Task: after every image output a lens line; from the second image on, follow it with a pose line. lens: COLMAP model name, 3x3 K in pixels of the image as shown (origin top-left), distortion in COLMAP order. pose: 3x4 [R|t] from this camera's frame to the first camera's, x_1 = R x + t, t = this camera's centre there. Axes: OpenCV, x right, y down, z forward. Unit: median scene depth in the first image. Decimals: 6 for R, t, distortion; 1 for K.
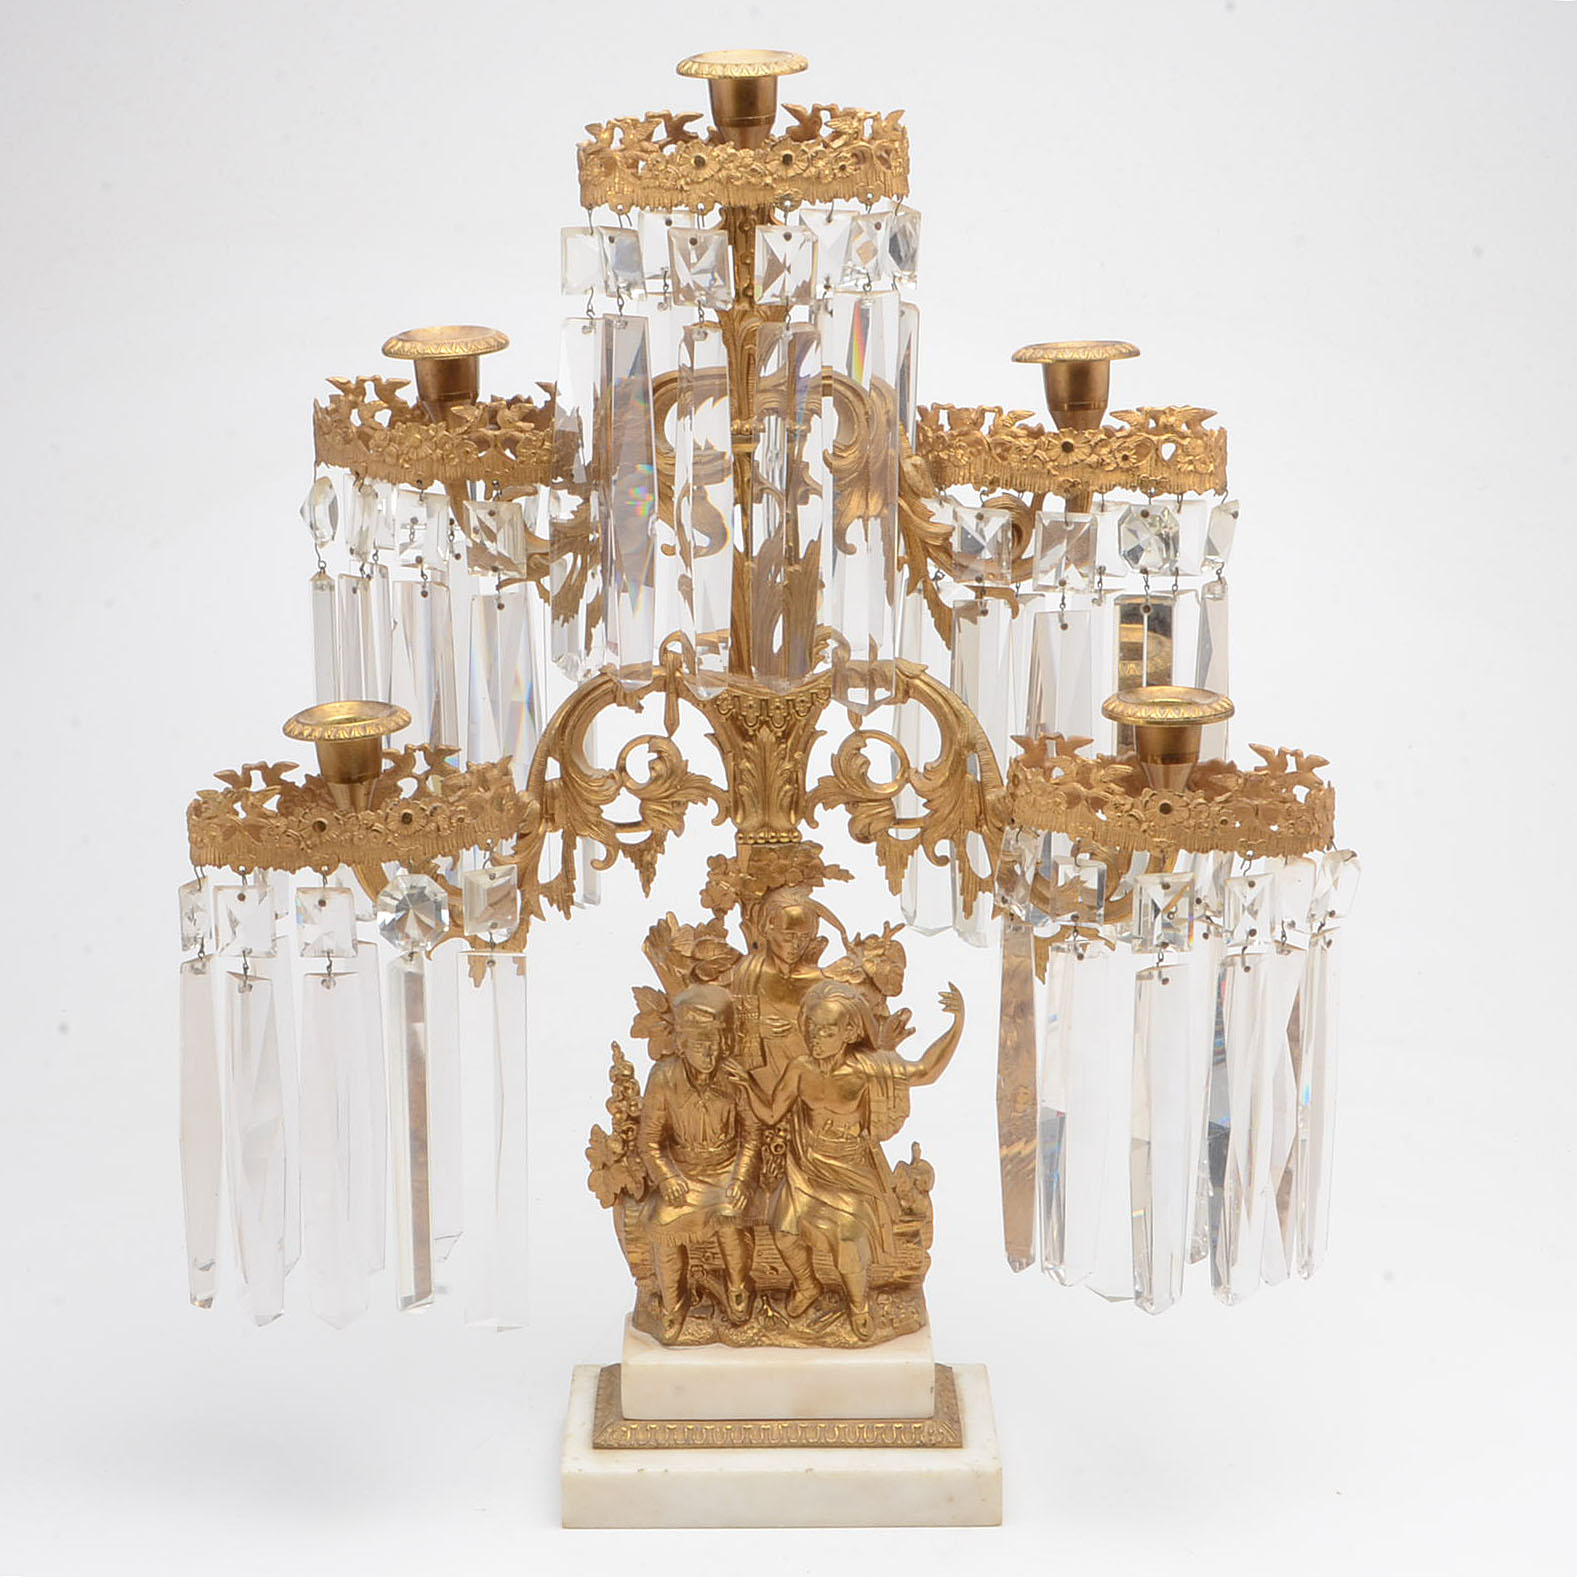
lens RADIAL K [[3534.1, 0, 777.7], [0, 3534.1, 788.1], [0, 0, 1]] dist [-0.035144, 0.000000]
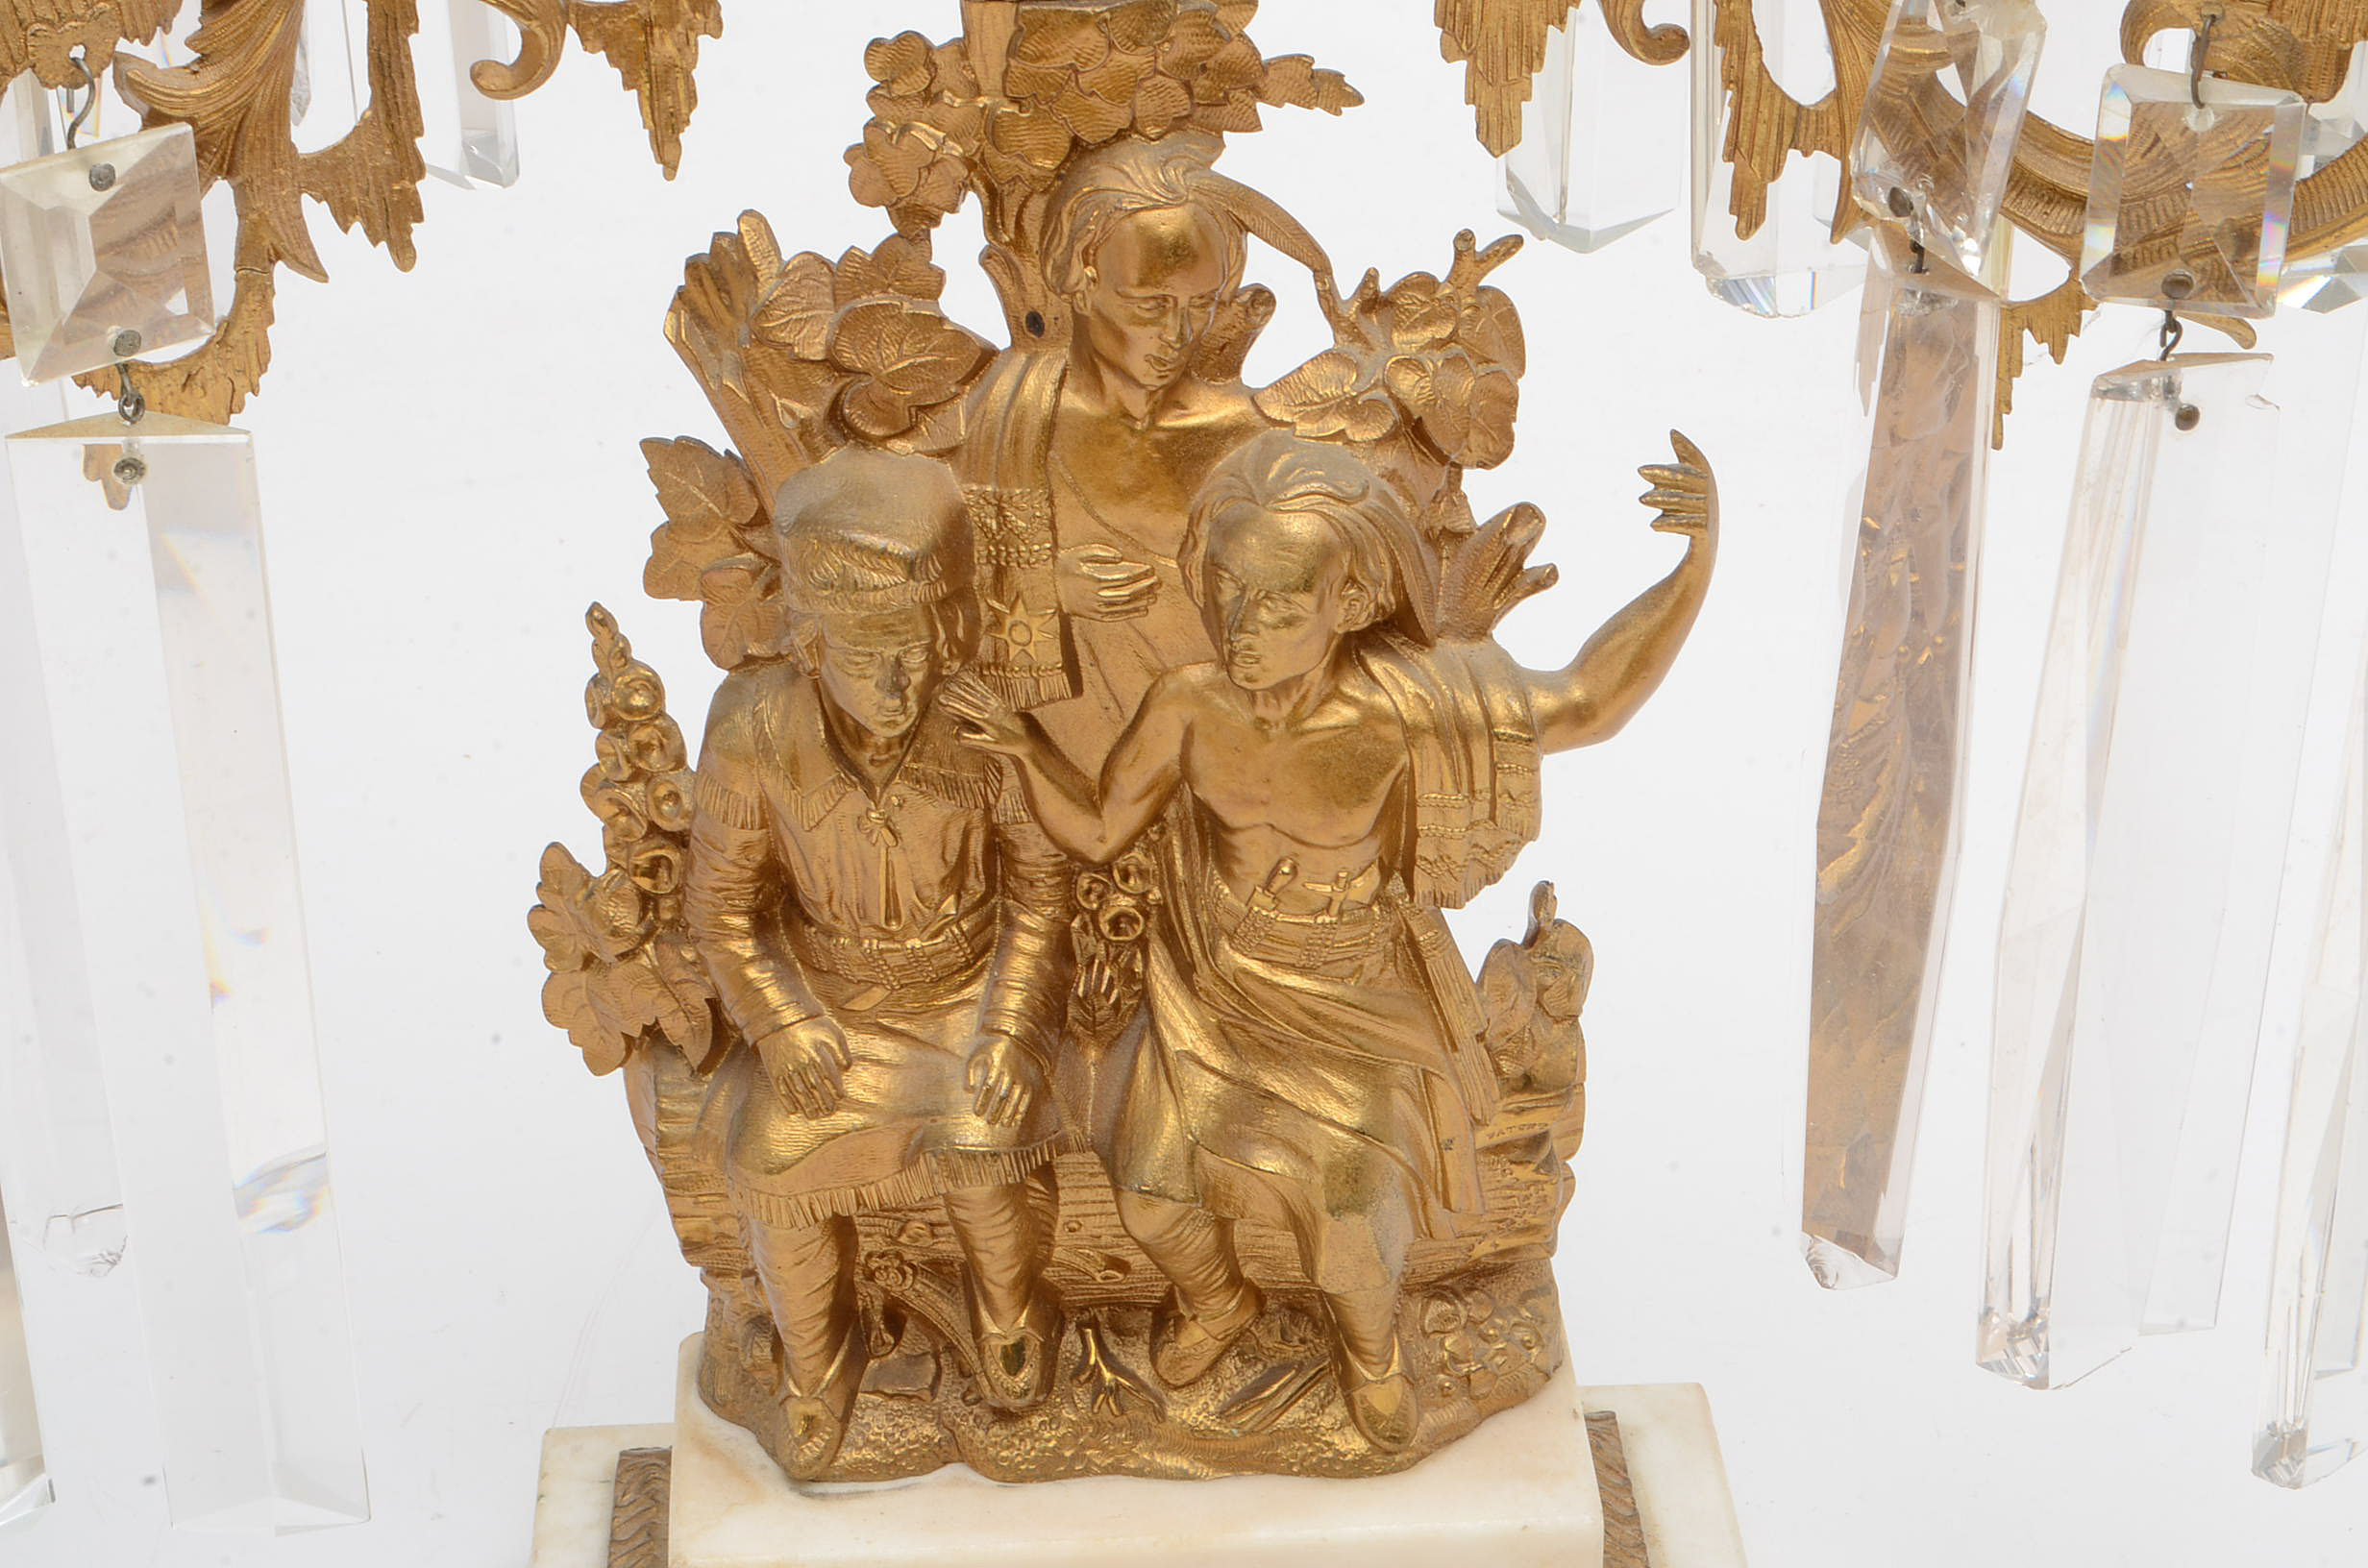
lens RADIAL K [[4682.5, 0, 1202.5], [0, 4682.5, 830.2], [0, 0, 1]] dist [-0.010991, 0.000000]
pose [[0.998508, -0.033154, 0.043383, -0.011128], [0.019456, 0.958434, 0.284651, -0.028777], [-0.051017, -0.283382, 0.957649, 0.612110]]
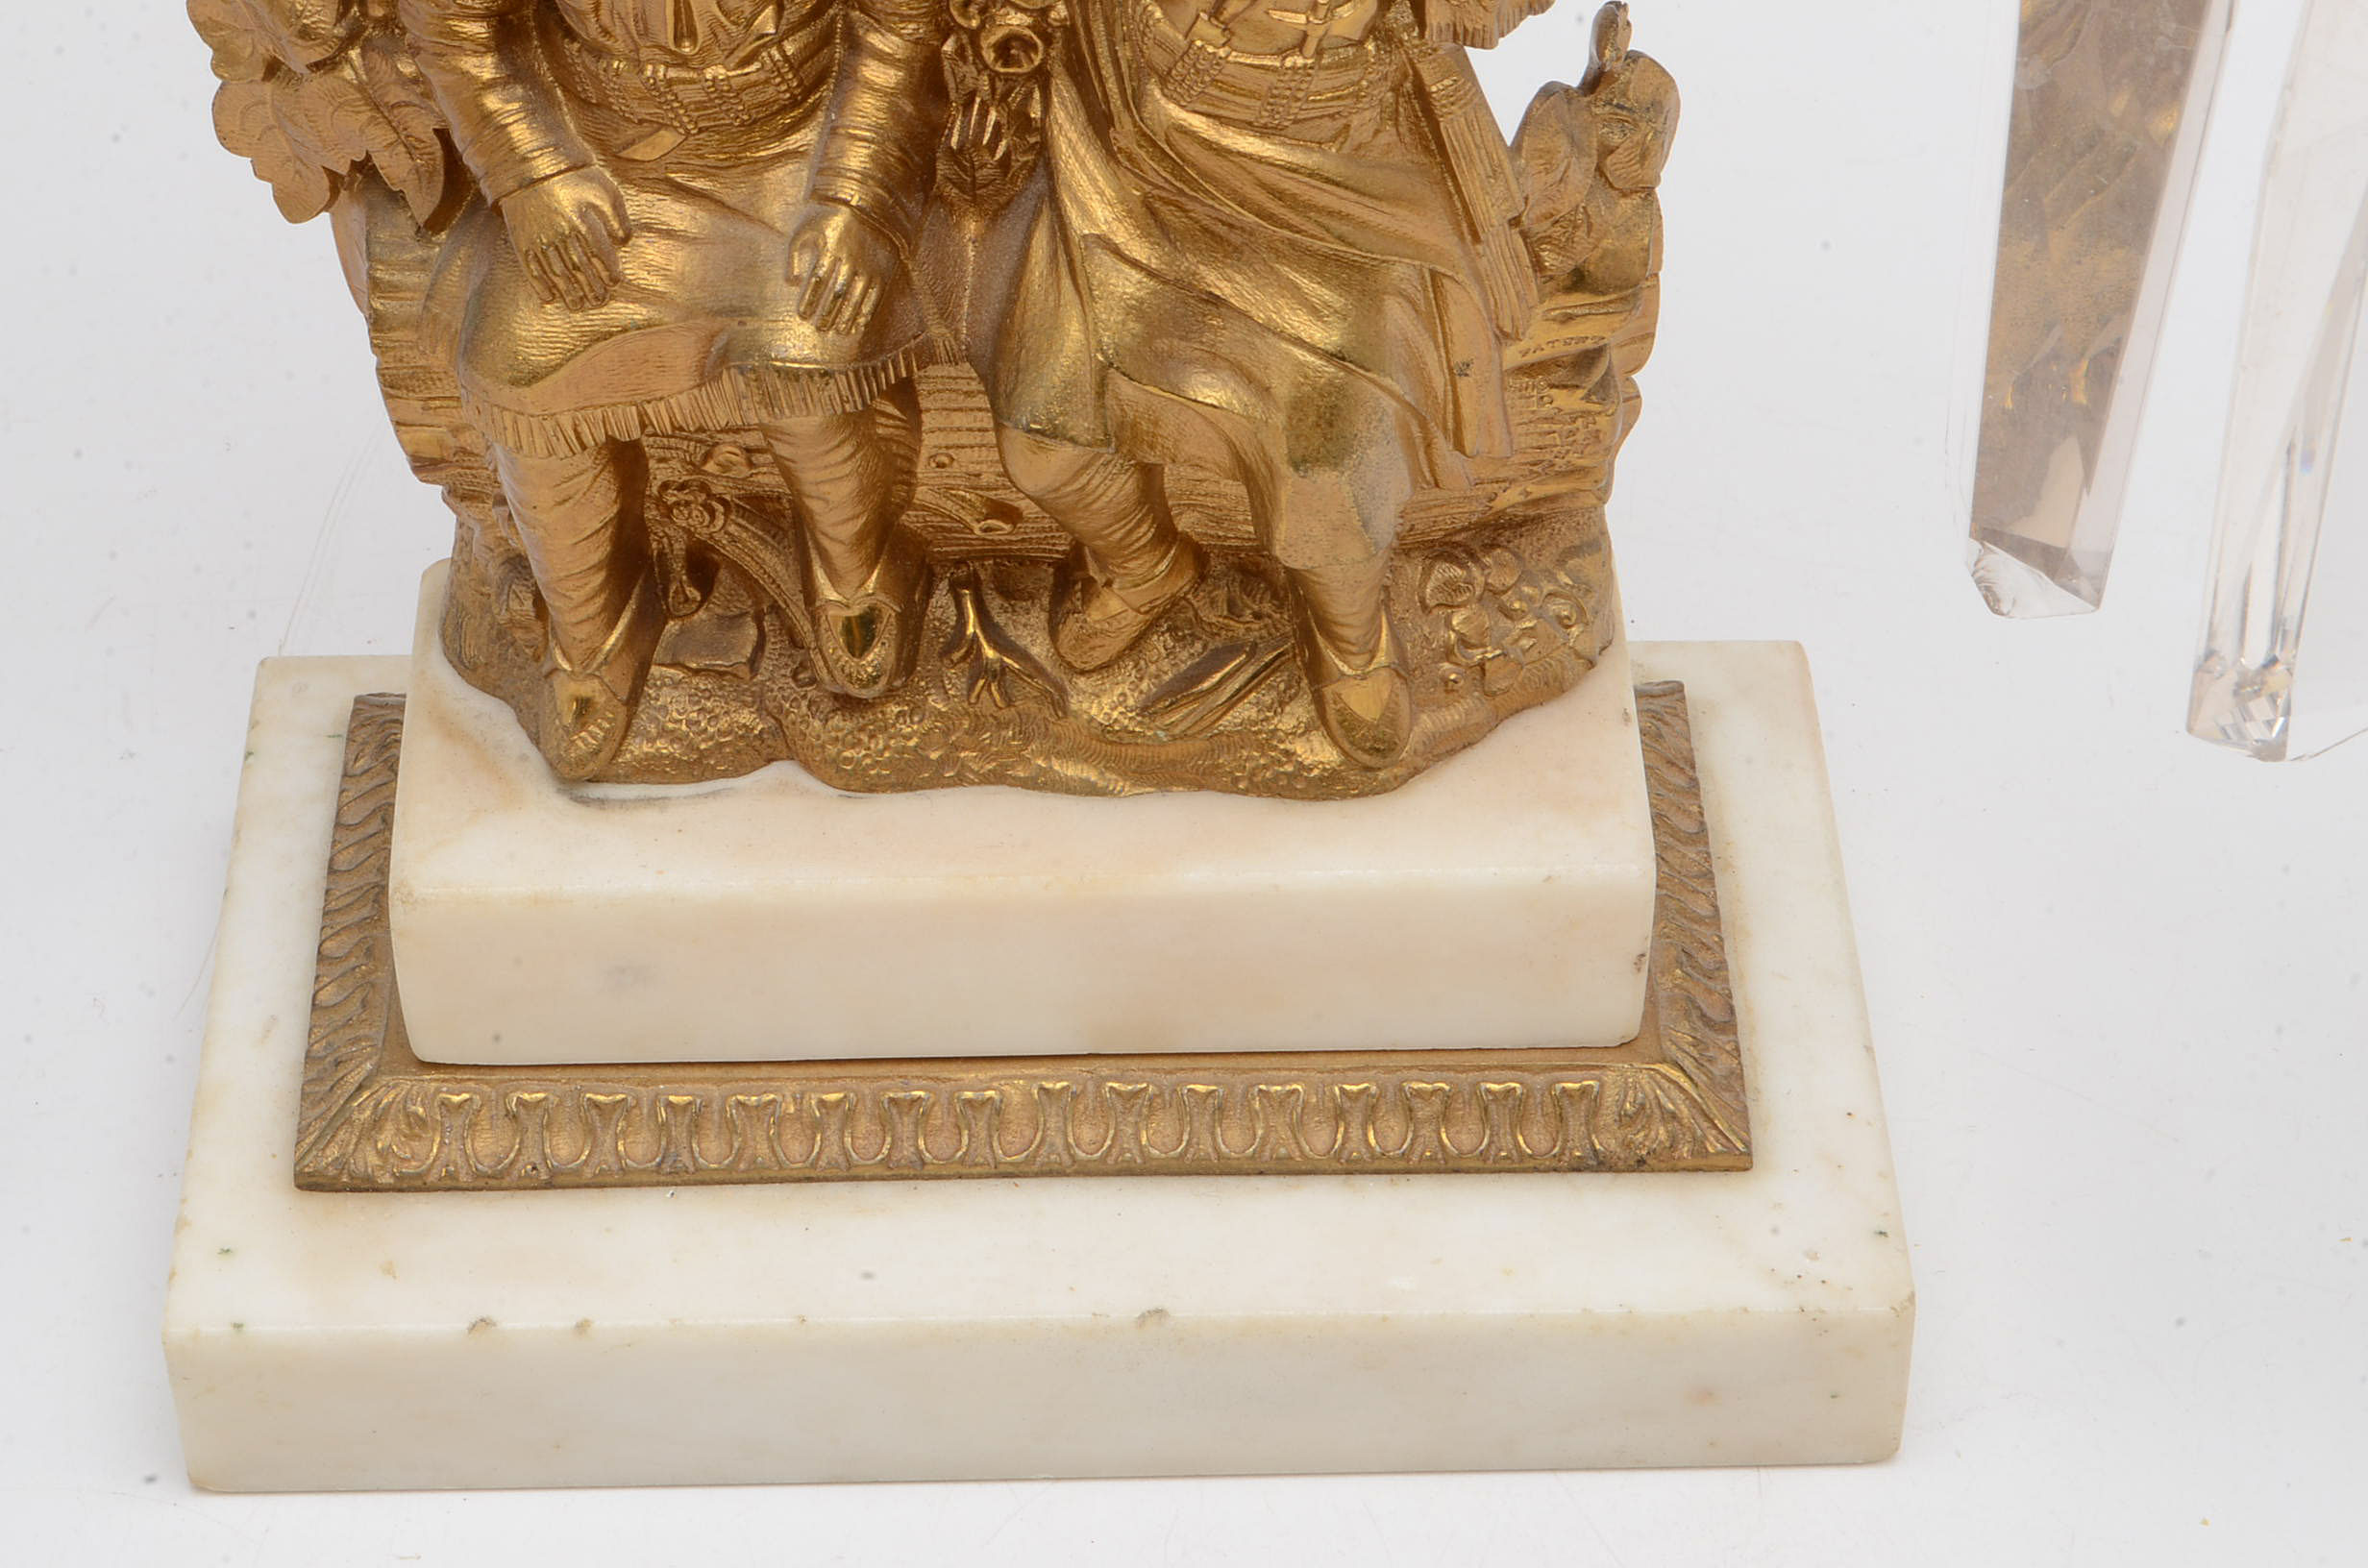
lens RADIAL K [[5162.9, 0, 1178.4], [0, 5162.9, 784.4], [0, 0, 1]] dist [0.027189, 0.000000]
pose [[0.999682, -0.010498, 0.022919, 0.002758], [-0.001844, 0.876286, 0.481788, -0.017781], [-0.025141, -0.481677, 0.875988, 0.707347]]
